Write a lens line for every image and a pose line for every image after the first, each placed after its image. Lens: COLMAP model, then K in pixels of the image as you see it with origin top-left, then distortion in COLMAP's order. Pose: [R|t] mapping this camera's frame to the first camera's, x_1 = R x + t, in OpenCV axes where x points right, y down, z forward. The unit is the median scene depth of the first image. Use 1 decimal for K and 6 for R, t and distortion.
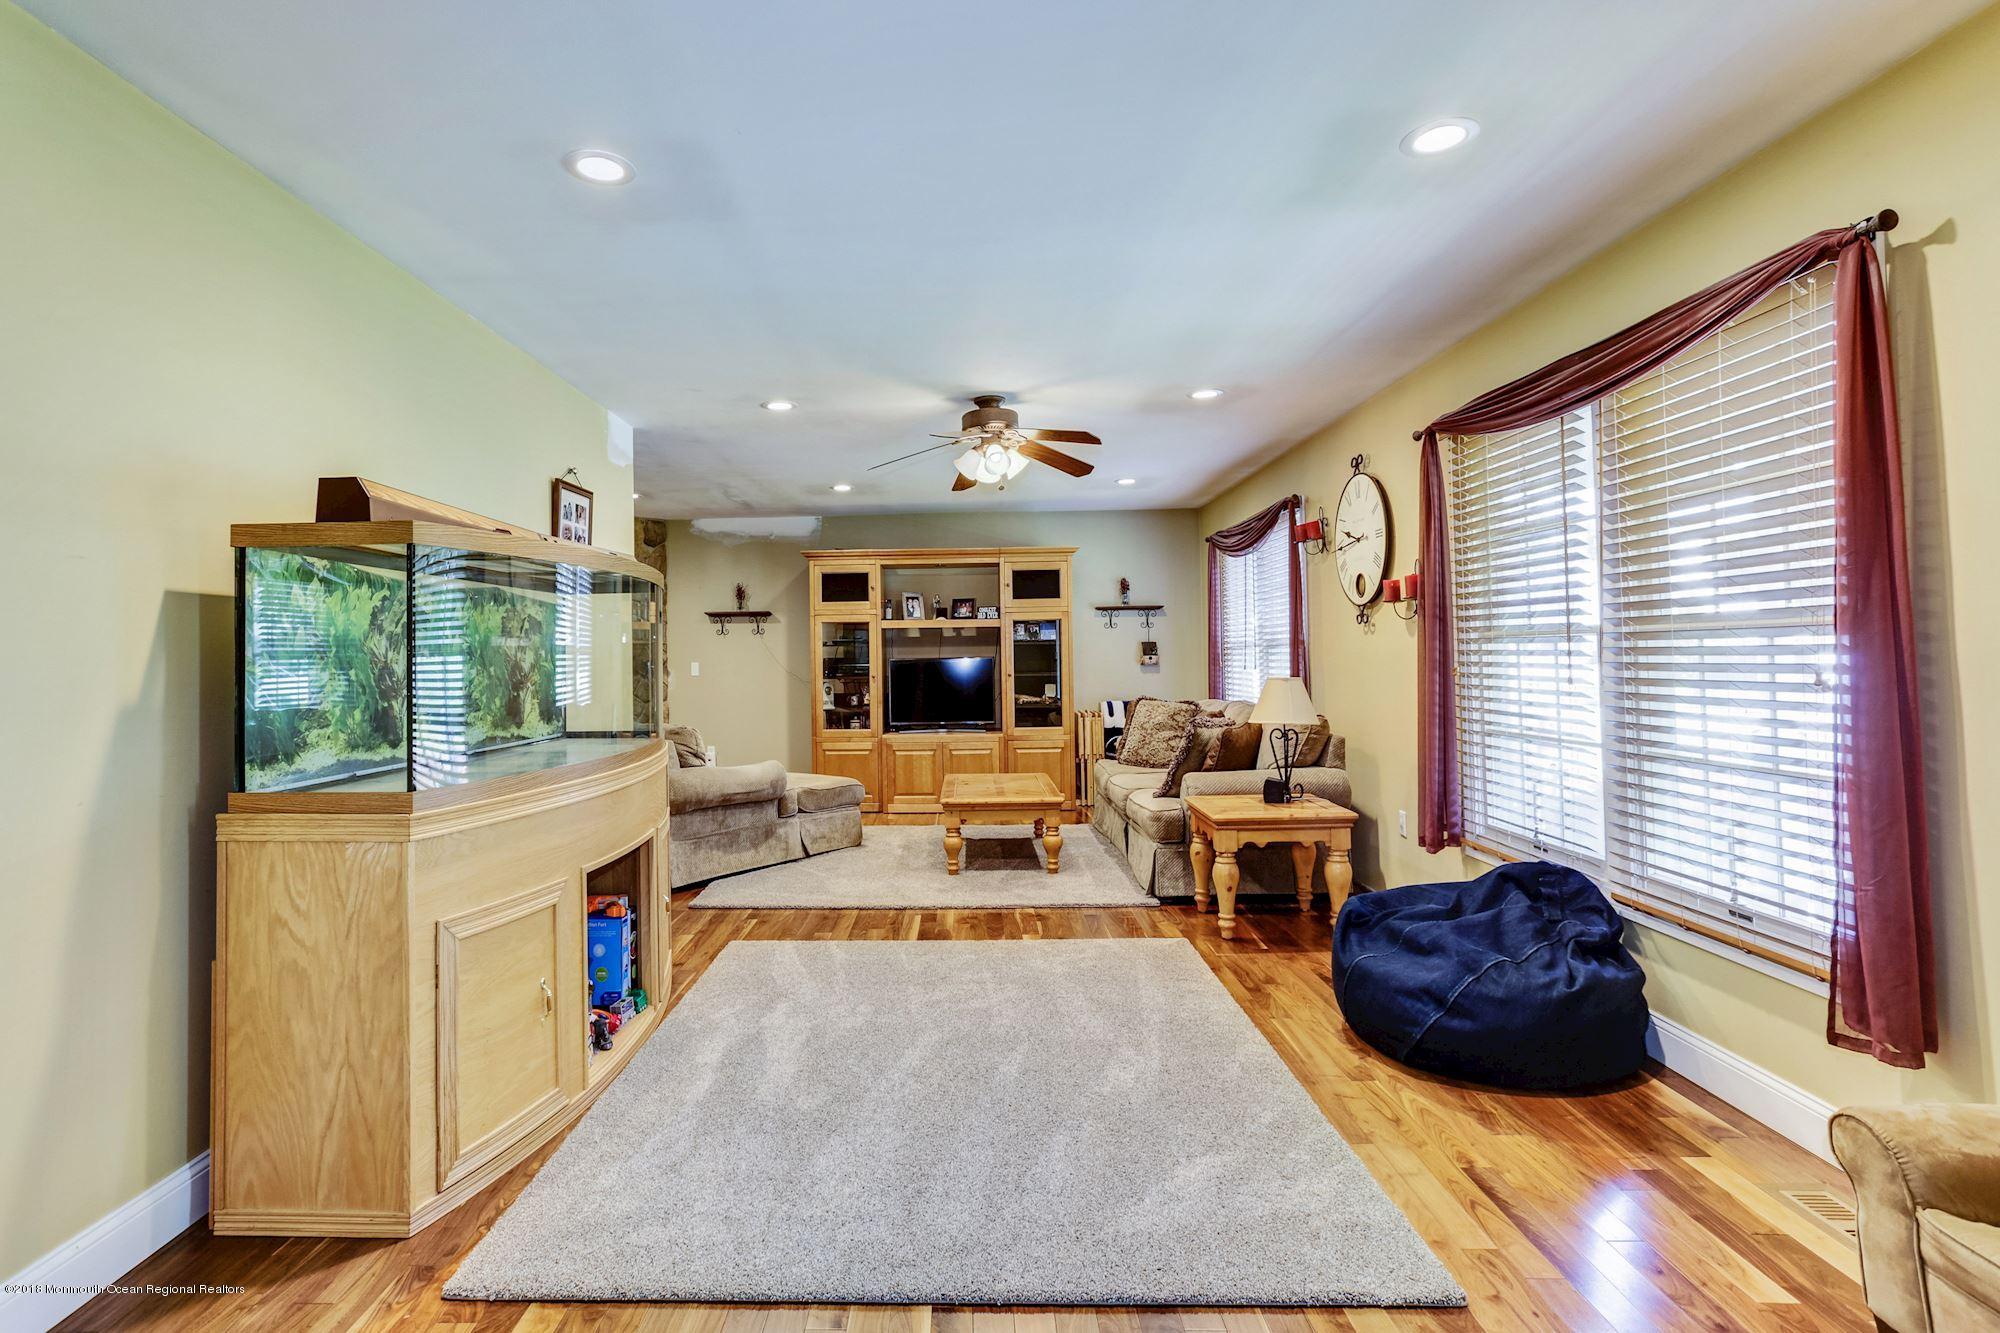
lens RADIAL K [[969.2, 0, 996.1], [0, 969.2, 647.3], [0, 0, 1]] dist [-0.030201, 0.017908]
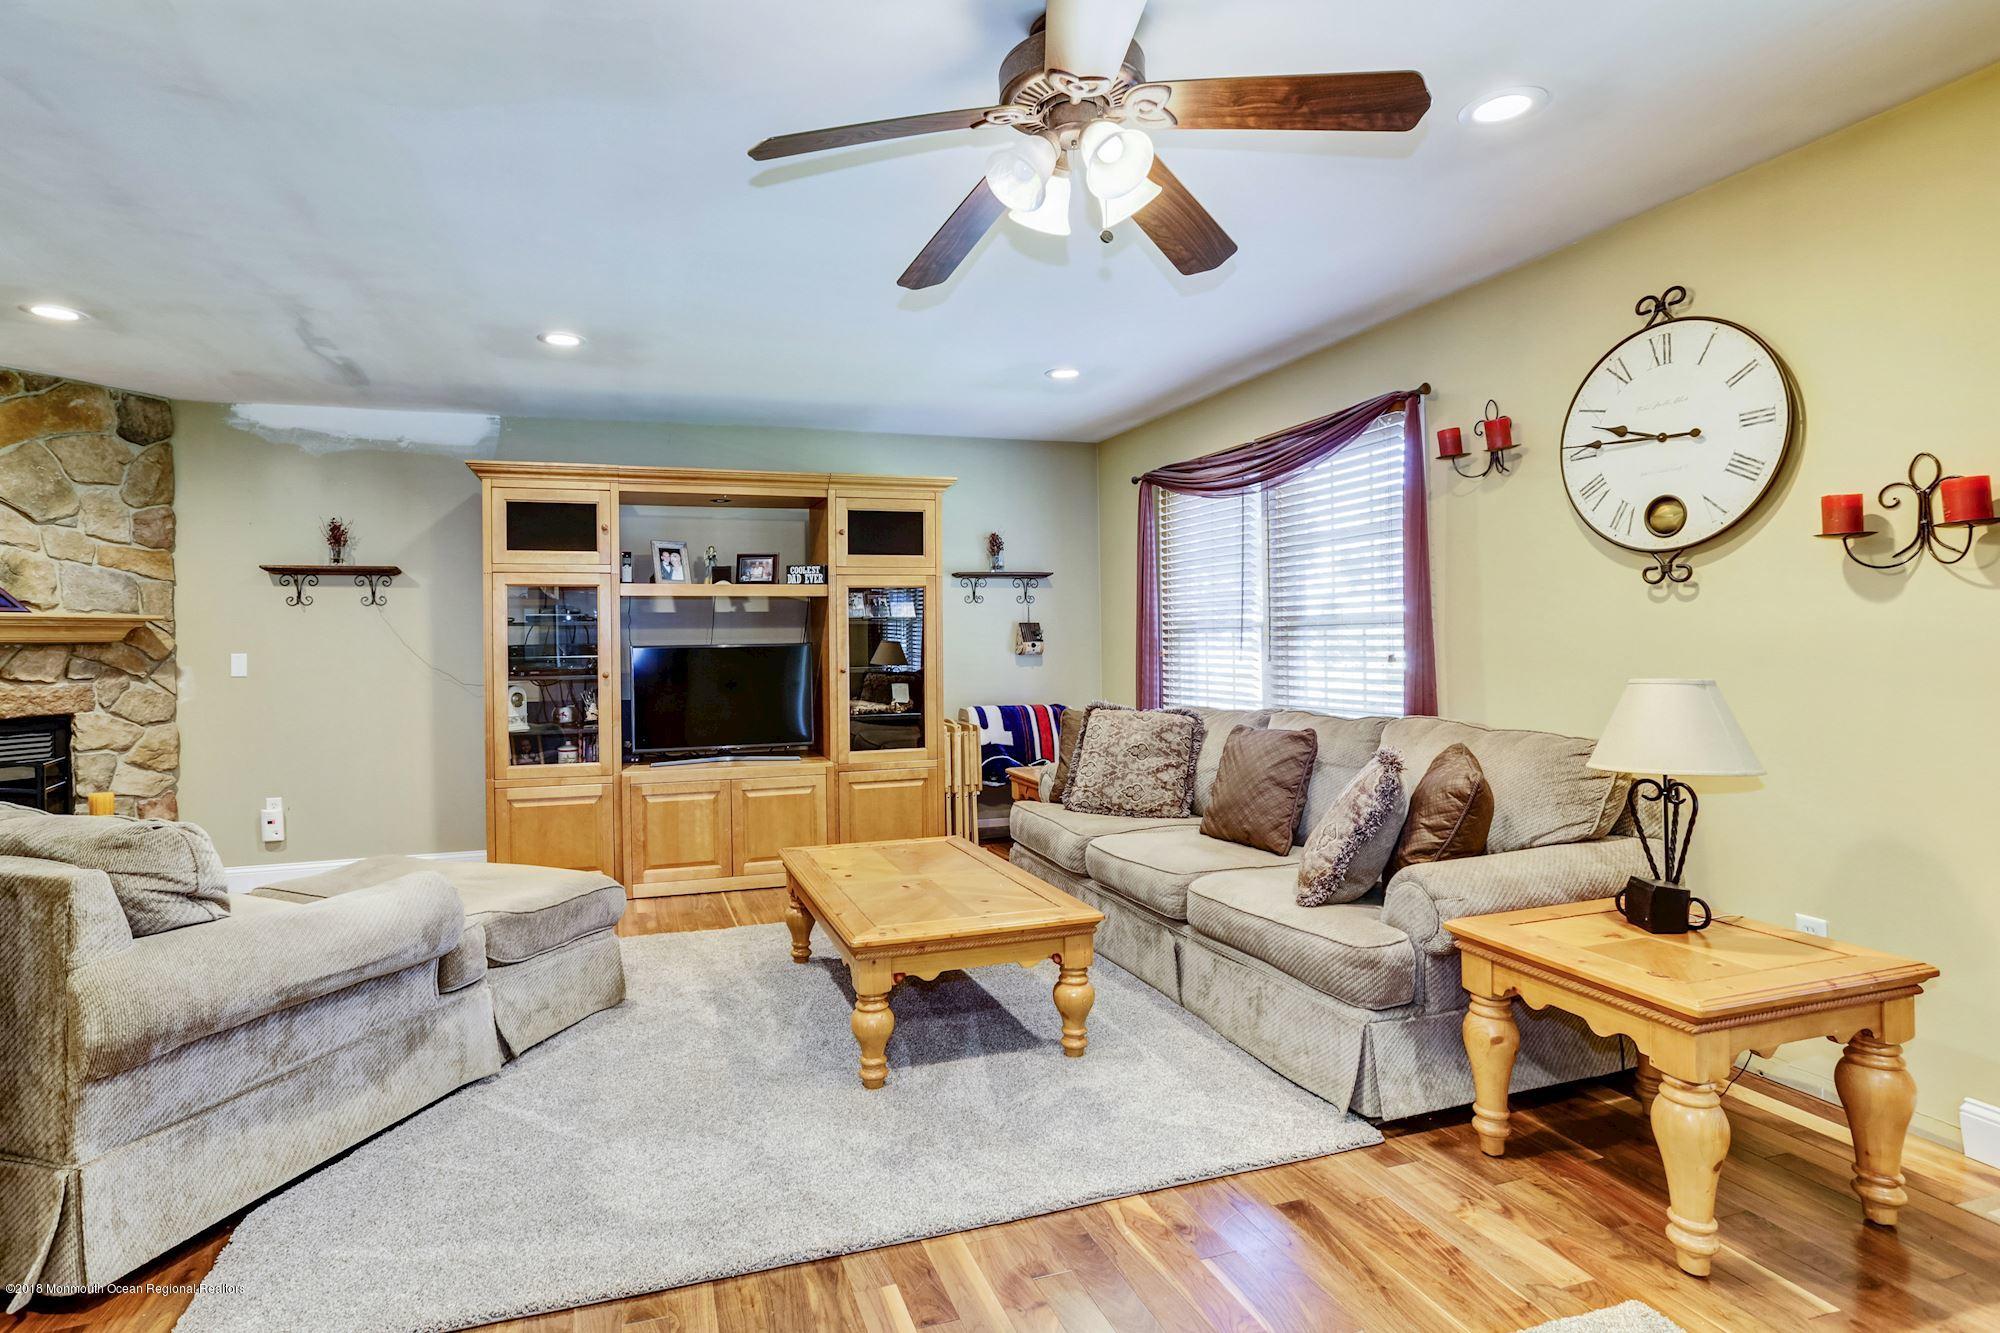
lens RADIAL K [[848.2, 0, 1003.7], [0, 848.2, 639.9], [0, 0, 1]] dist [-0.025798, 0.015688]
pose [[0.915492, 0.002988, 0.402324, -0.114414], [-0.003821, 0.999992, 0.001267, 0.006535], [-0.402317, -0.002697, 0.915496, 0.429634]]
